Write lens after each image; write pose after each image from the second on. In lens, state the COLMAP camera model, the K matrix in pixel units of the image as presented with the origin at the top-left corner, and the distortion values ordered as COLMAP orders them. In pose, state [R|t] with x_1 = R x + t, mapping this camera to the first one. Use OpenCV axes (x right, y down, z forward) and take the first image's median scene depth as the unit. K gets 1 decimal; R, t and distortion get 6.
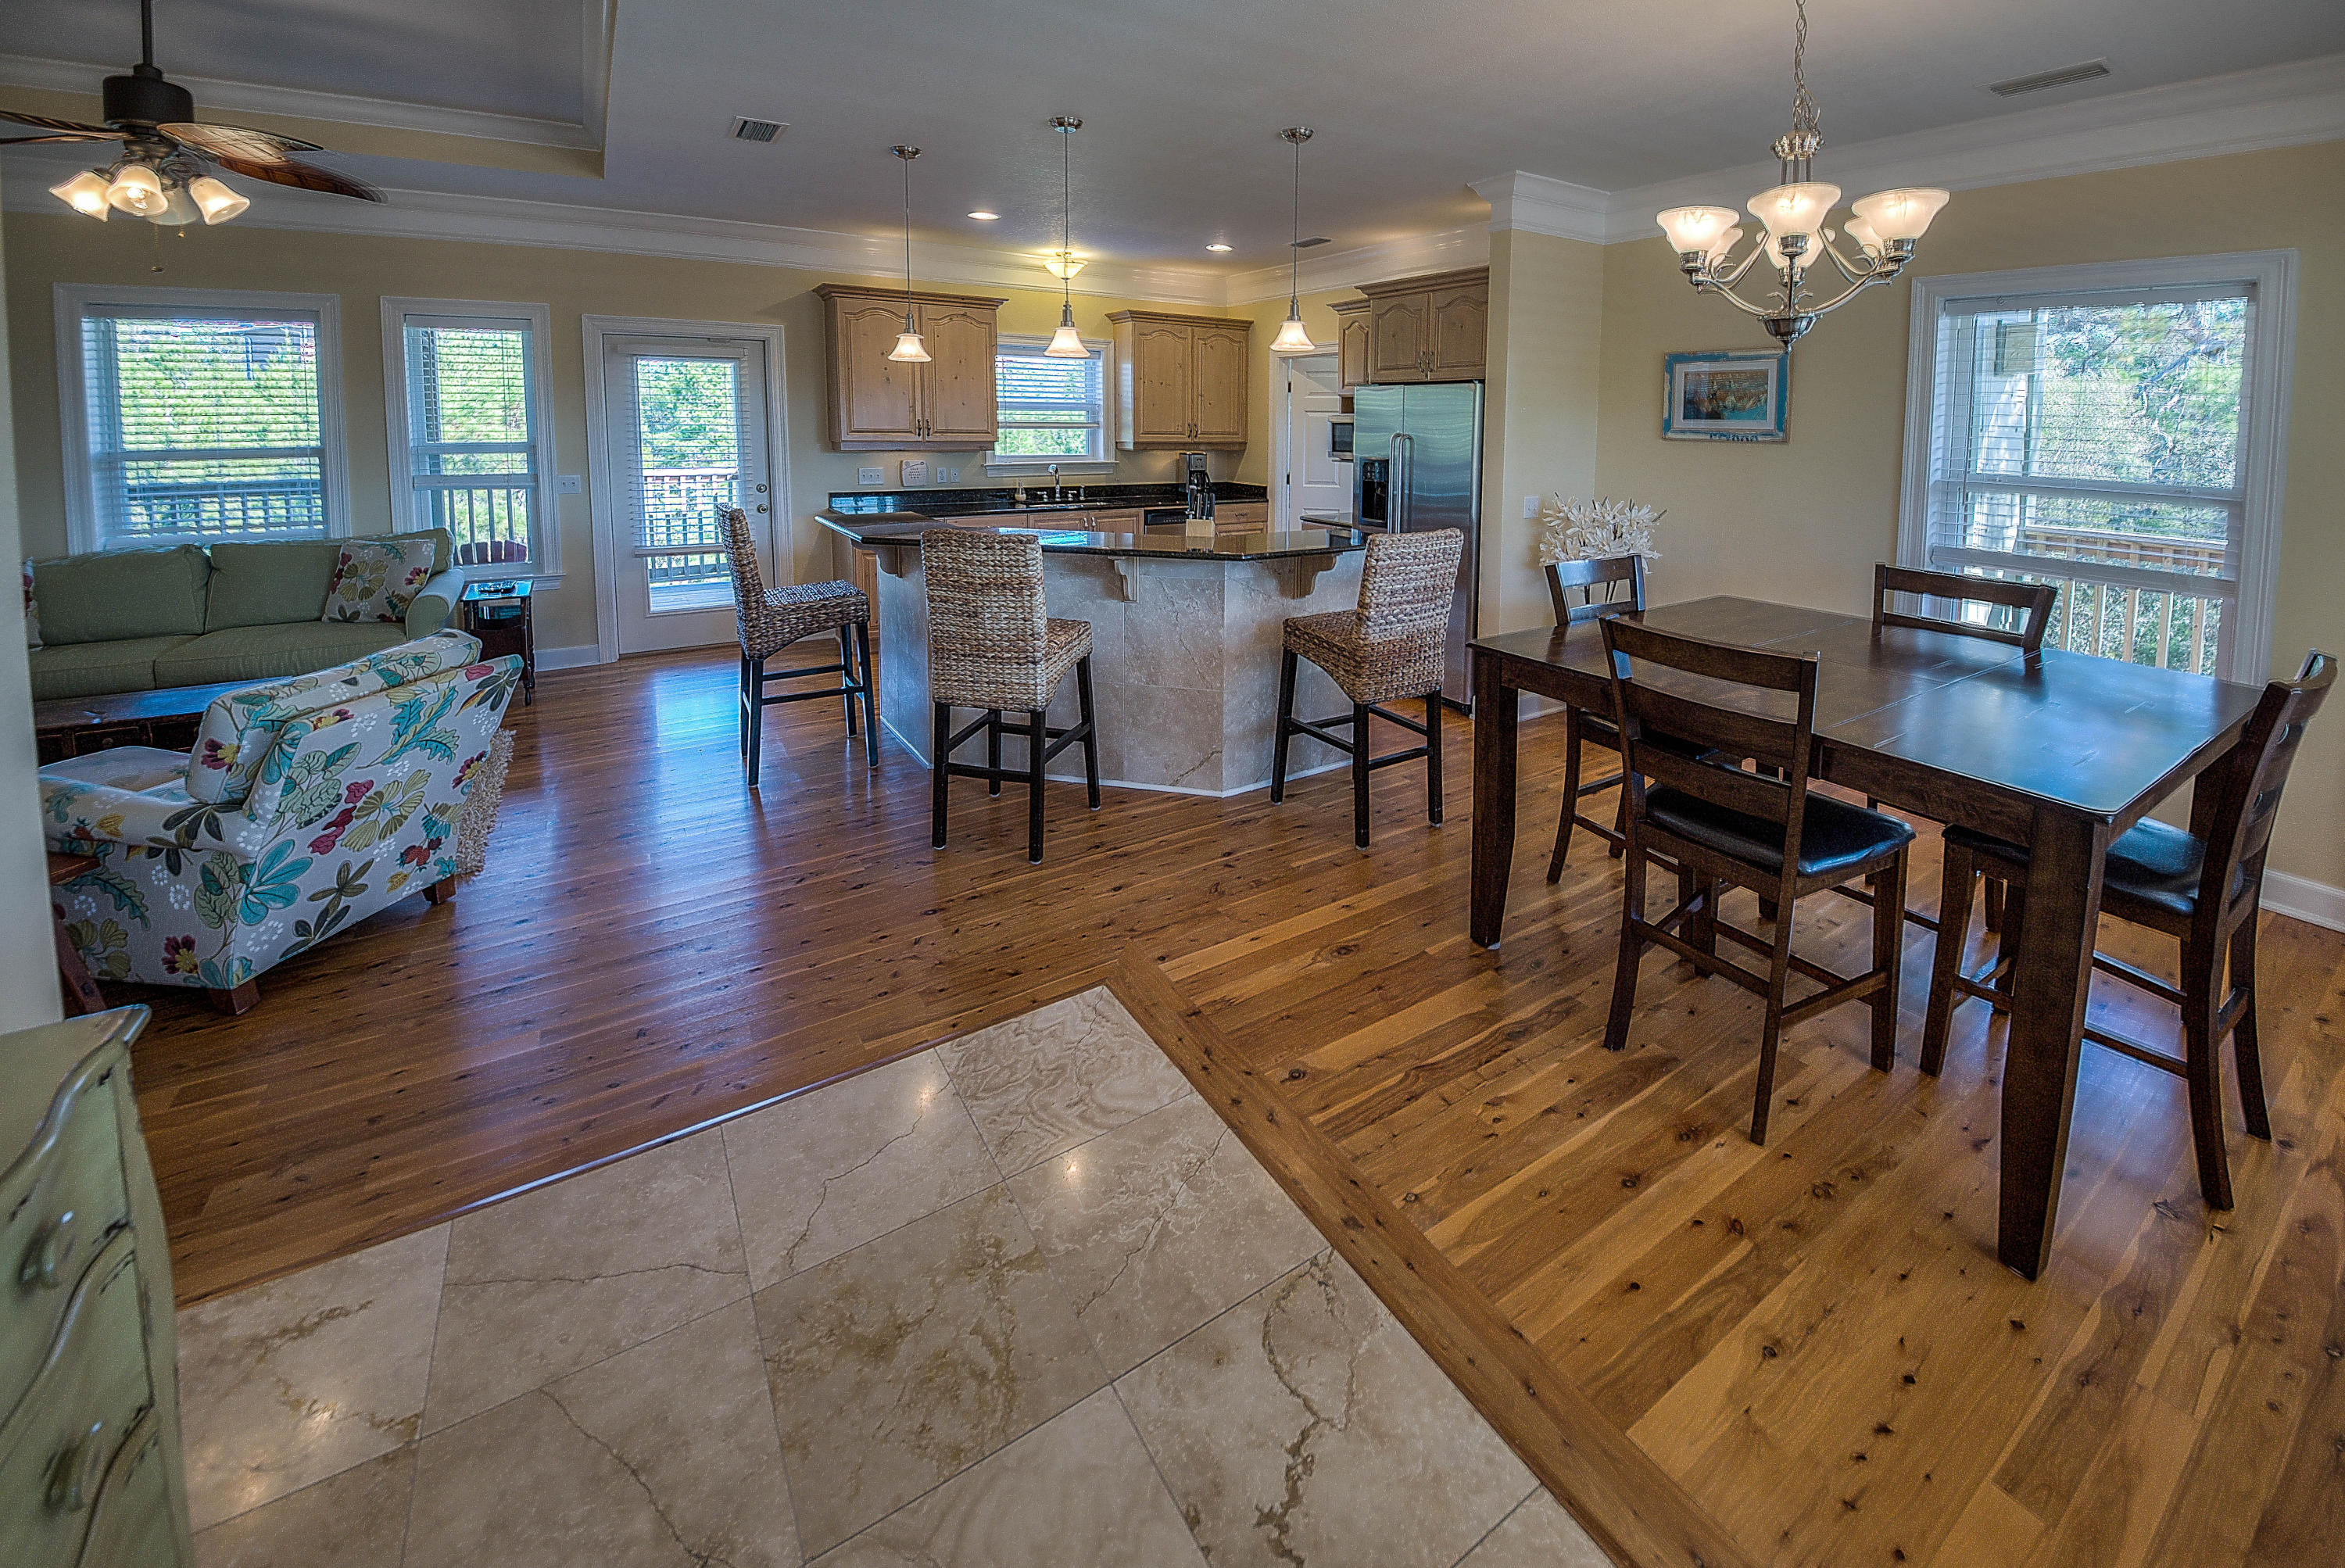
lens RADIAL K [[850.4, 0, 1176.8], [0, 850.4, 783.6], [0, 0, 1]] dist [-0.001558, -0.000534]
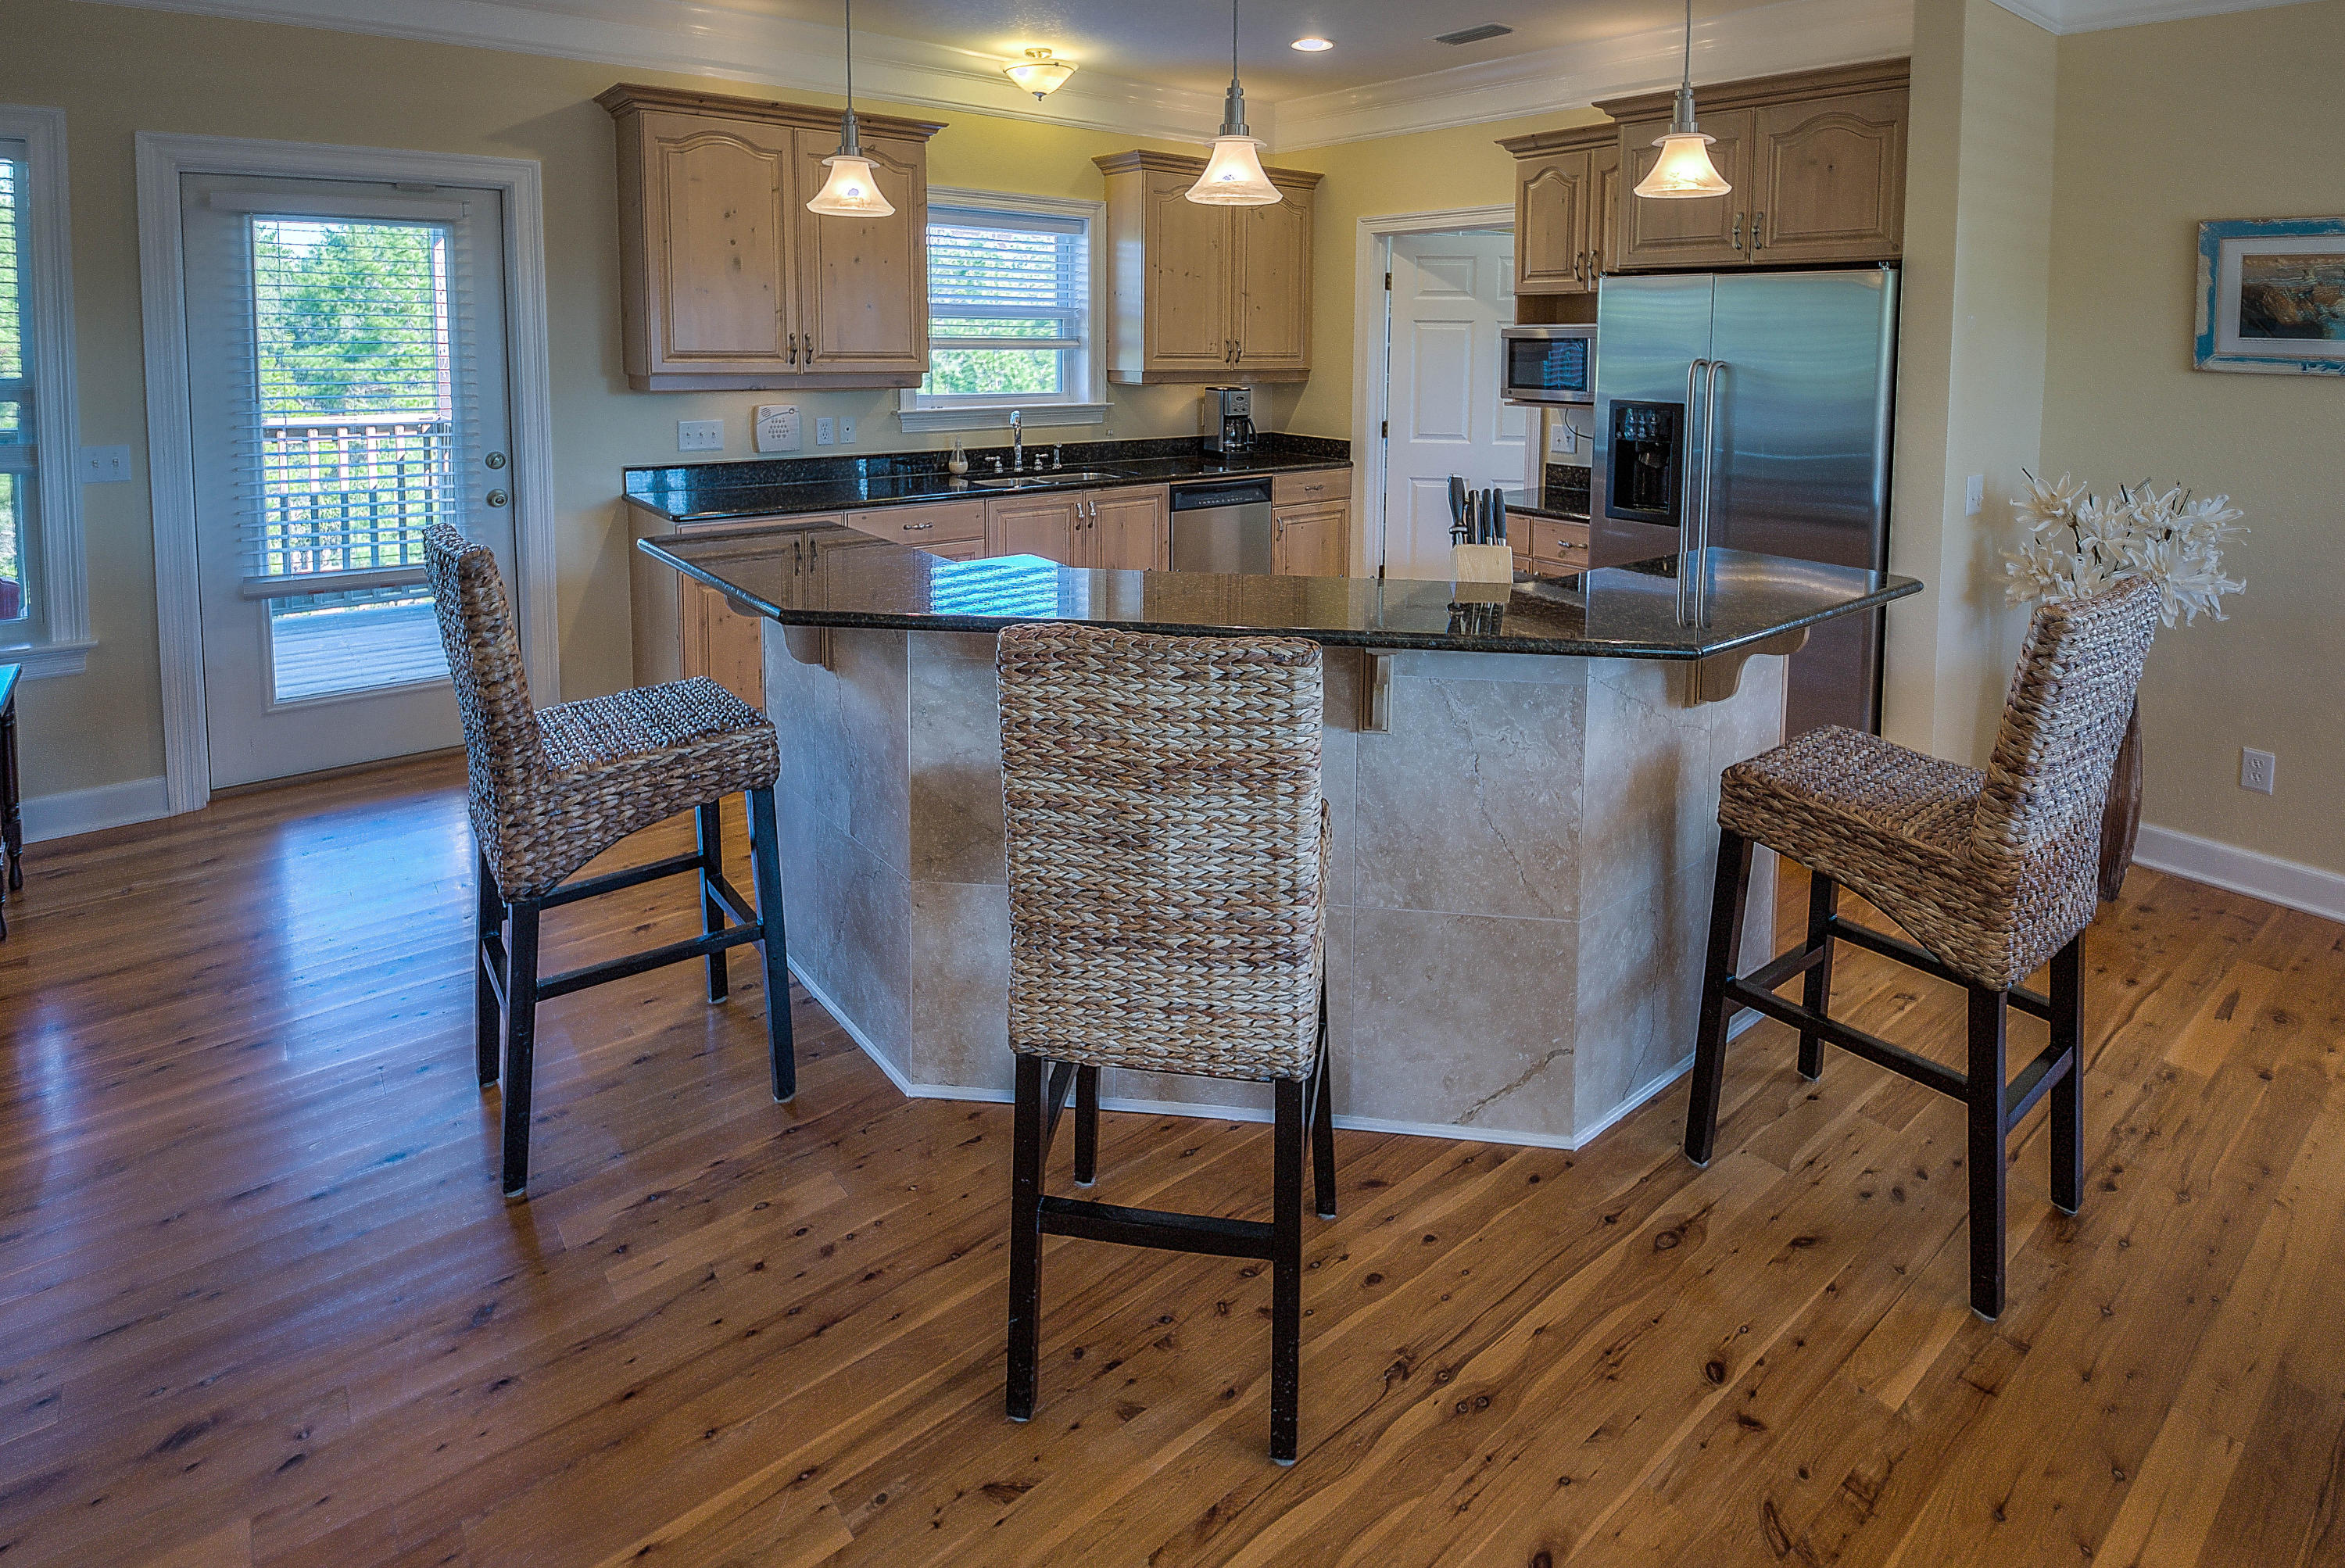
lens RADIAL K [[1208.6, 0, 1166.9], [0, 1208.6, 785.5], [0, 0, 1]] dist [-0.004847, -0.001332]
pose [[0.997012, -0.027333, 0.072254, -0.144795], [0.030551, 0.998573, -0.043806, -0.109920], [-0.070953, 0.045883, 0.996424, 0.251139]]
